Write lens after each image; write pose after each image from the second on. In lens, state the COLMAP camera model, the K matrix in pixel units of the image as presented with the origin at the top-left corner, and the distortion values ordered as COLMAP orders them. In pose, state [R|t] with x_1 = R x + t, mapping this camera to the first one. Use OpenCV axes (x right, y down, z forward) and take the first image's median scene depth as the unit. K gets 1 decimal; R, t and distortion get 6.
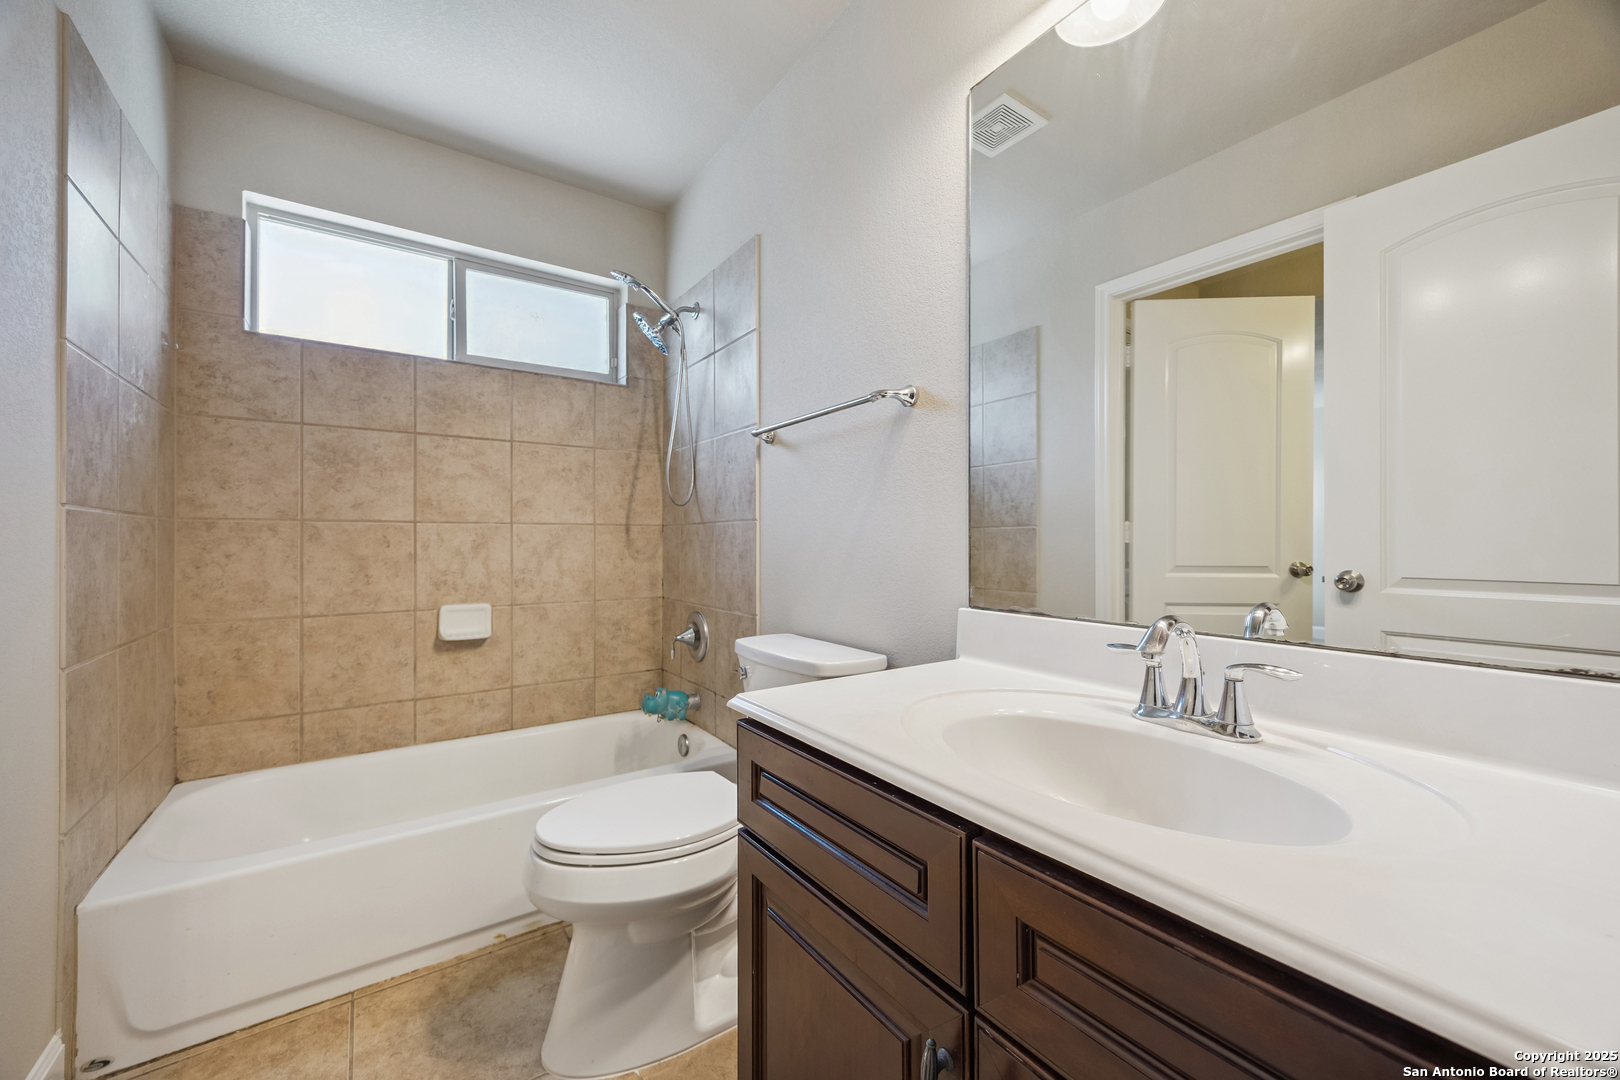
lens RADIAL K [[626.1, 0, 809.8], [0, 626.1, 534.1], [0, 0, 1]] dist [0.011812, 0.000153]
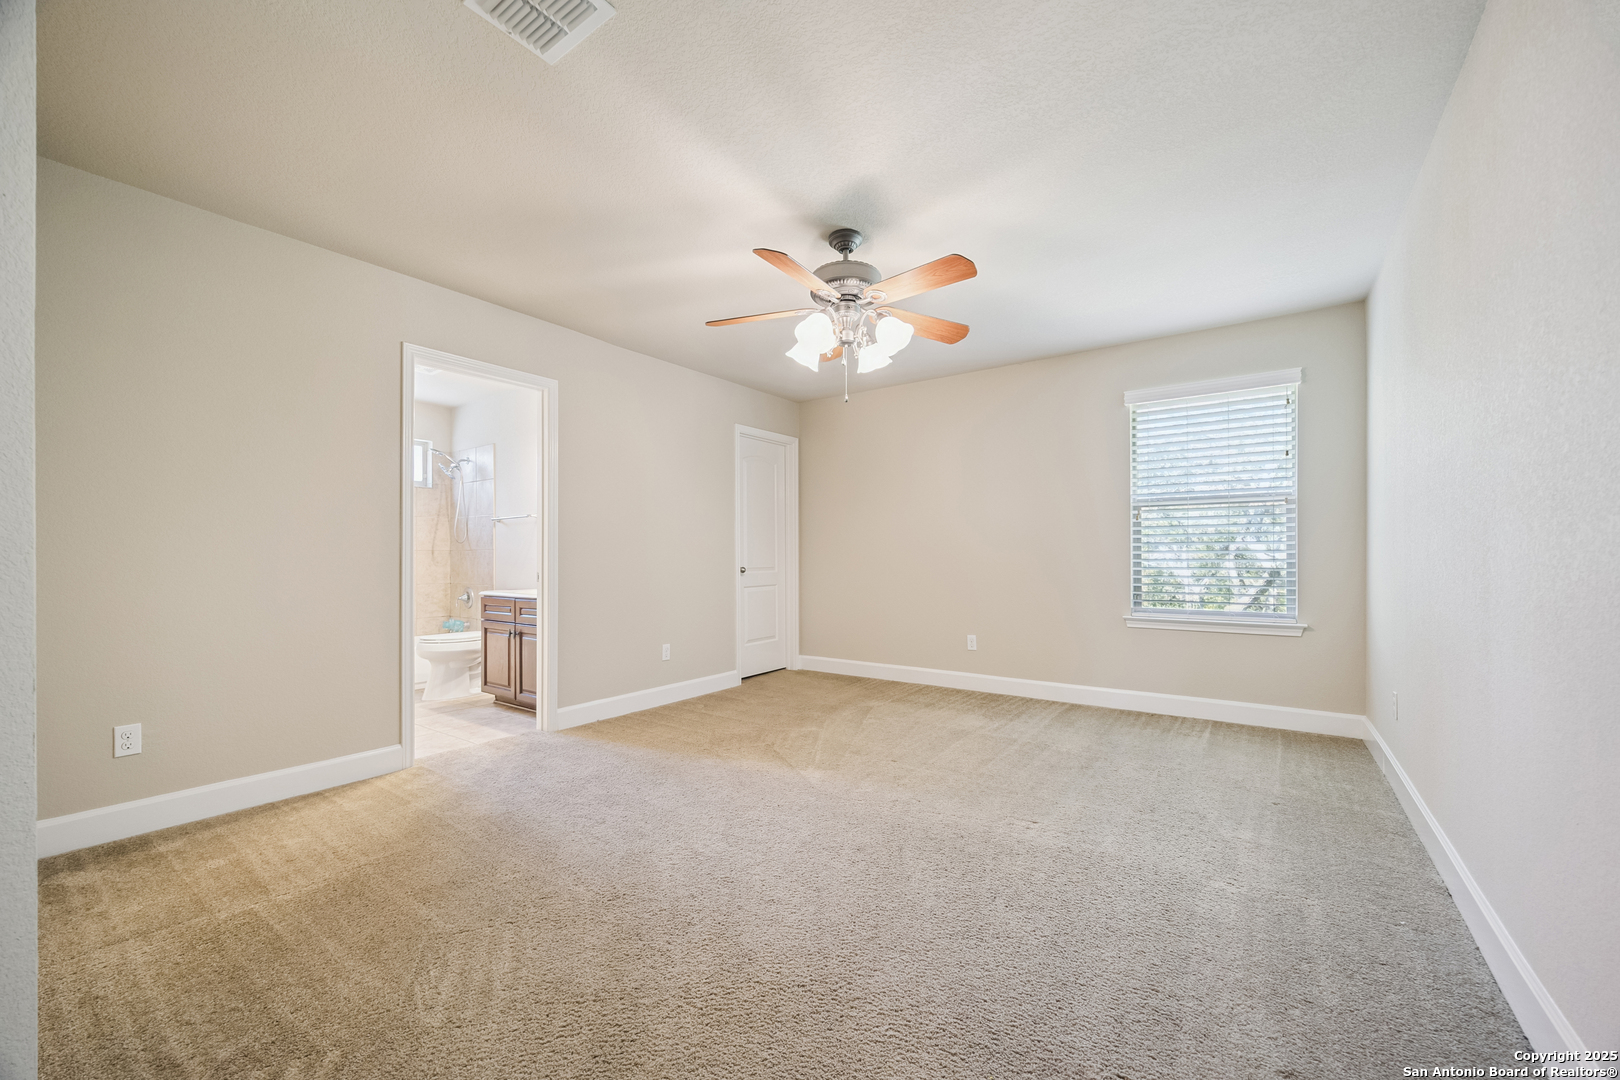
lens RADIAL K [[626.1, 0, 799.4], [0, 626.1, 540.6], [0, 0, 1]] dist [0.011812, 0.000153]
pose [[0.948740, -0.003285, 0.316042, 0.273070], [0.005786, 0.999959, -0.006976, -0.030282], [-0.316006, 0.008447, 0.948720, -1.748652]]
